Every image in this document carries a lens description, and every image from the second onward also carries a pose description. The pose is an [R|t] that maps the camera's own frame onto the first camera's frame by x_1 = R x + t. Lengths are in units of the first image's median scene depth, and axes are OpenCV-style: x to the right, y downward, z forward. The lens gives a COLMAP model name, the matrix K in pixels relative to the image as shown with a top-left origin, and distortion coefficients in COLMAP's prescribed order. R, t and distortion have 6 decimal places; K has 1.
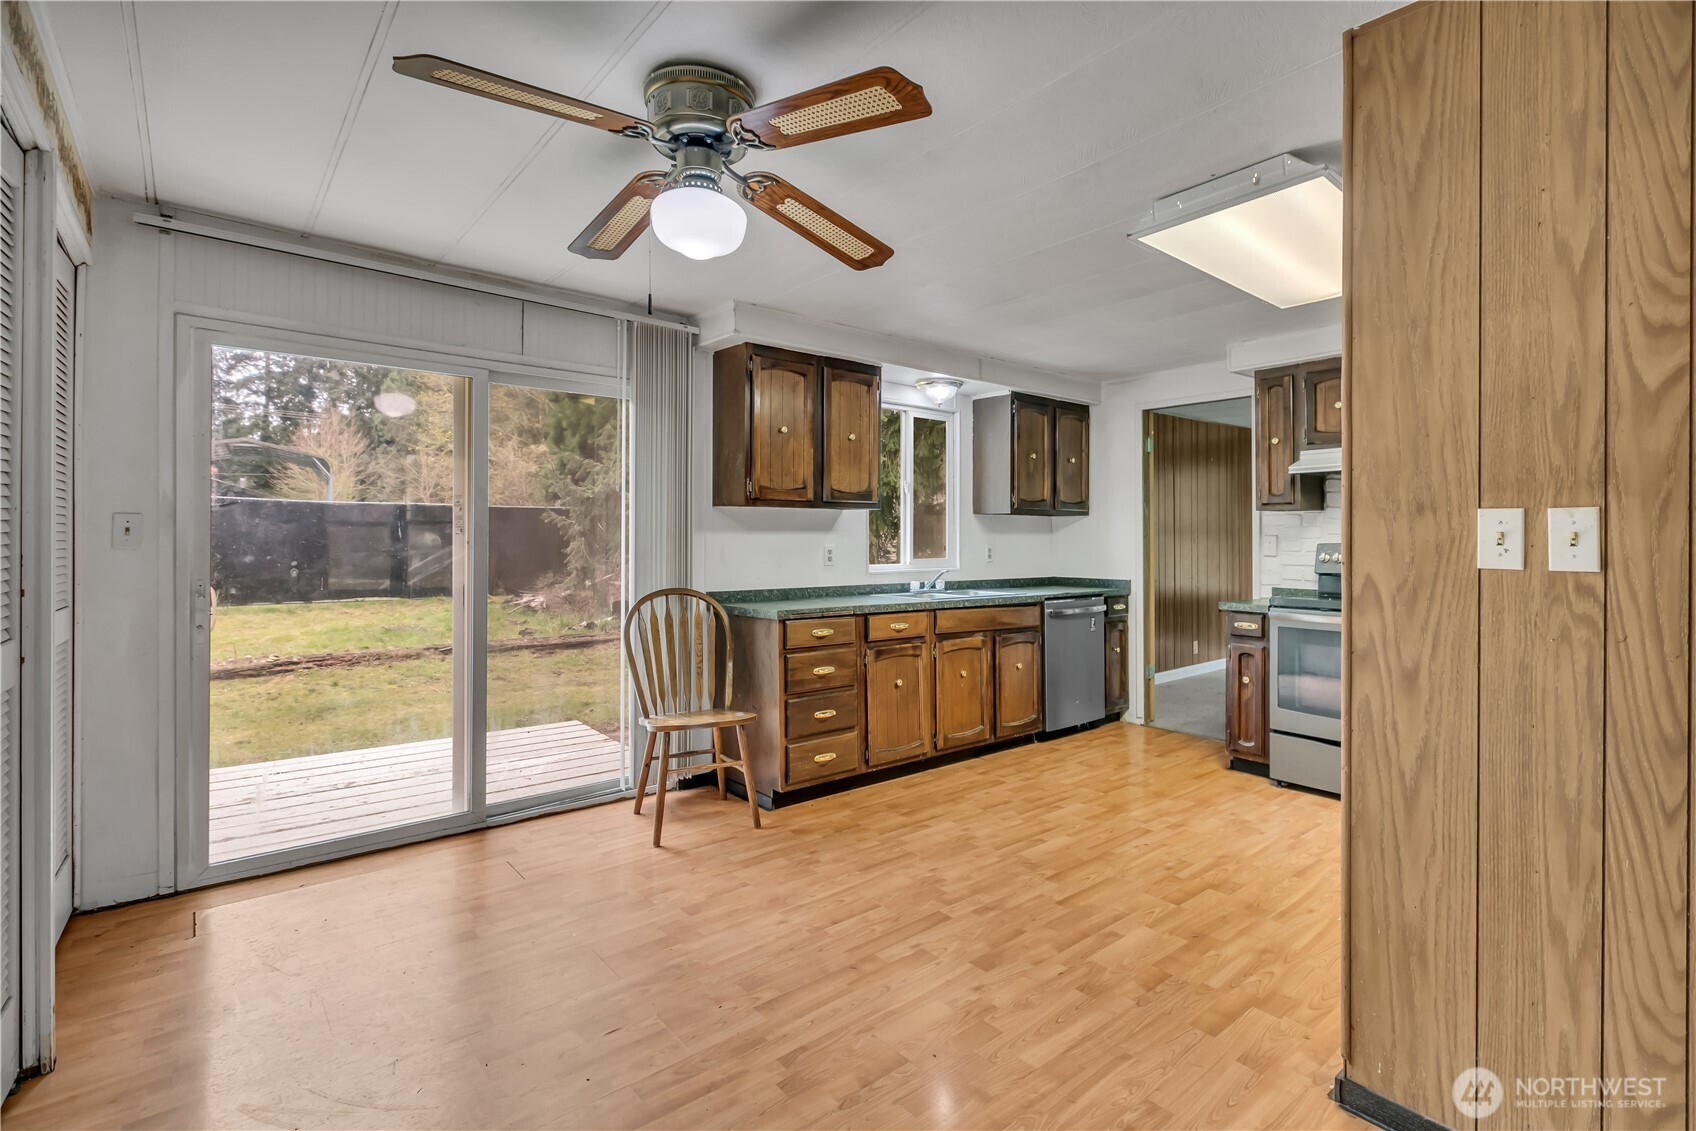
lens RADIAL K [[775.5, 0, 868.8], [0, 775.5, 549.6], [0, 0, 1]] dist [0.001660, -0.001076]
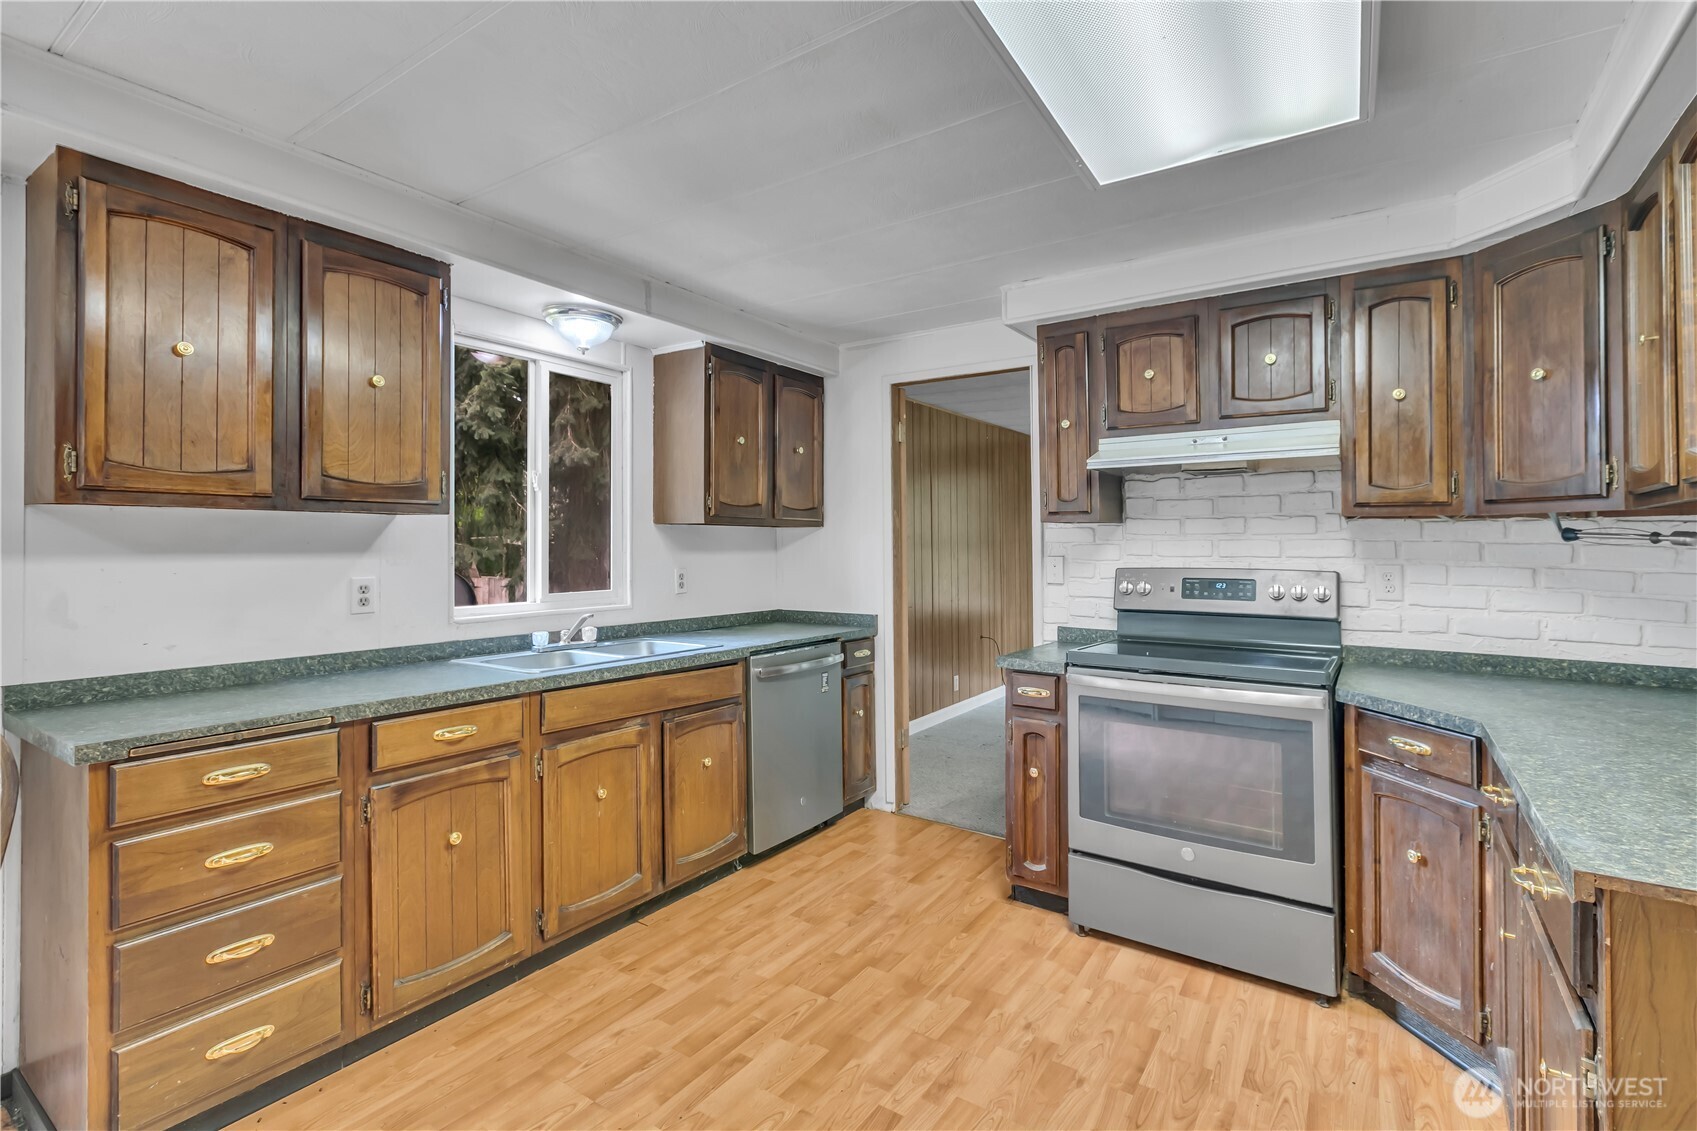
lens RADIAL K [[776.0, 0, 859.5], [0, 776.0, 540.0], [0, 0, 1]] dist [0.001660, -0.001076]
pose [[0.960228, 0.001719, 0.279213, 0.147095], [0.004647, 0.999744, -0.022134, -0.019764], [-0.279180, 0.022551, 0.959974, 0.377951]]
